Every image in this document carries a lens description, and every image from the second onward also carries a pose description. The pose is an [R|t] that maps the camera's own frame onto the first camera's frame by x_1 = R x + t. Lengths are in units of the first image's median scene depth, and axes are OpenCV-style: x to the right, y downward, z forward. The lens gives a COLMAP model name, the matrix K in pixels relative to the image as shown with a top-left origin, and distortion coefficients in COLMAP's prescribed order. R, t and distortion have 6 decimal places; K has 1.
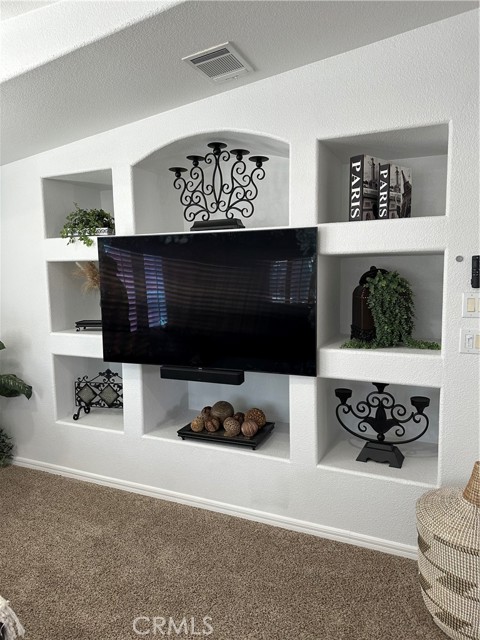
lens RADIAL K [[450.3, 0, 240.0], [0, 450.3, 320.0], [0, 0, 1]] dist [0.075421, -0.087153]
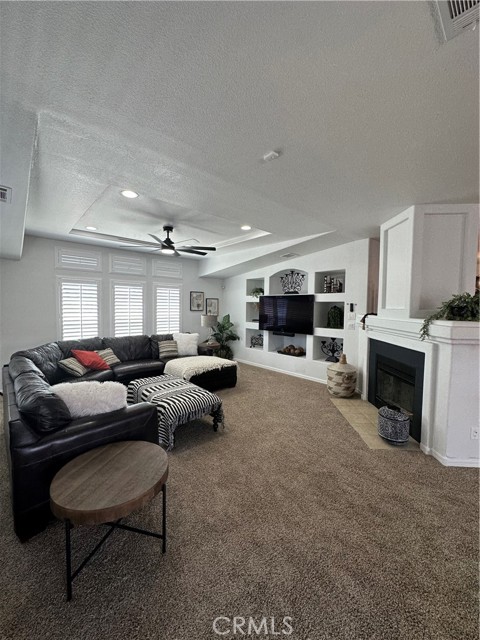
lens RADIAL K [[251.9, 0, 240.0], [0, 251.9, 320.0], [0, 0, 1]] dist [-0.000117, -0.000172]
pose [[0.918643, 0.048171, -0.392140, 0.357589], [-0.069748, 0.996724, -0.040956, 0.107996], [0.388883, 0.064975, 0.918993, -0.938841]]
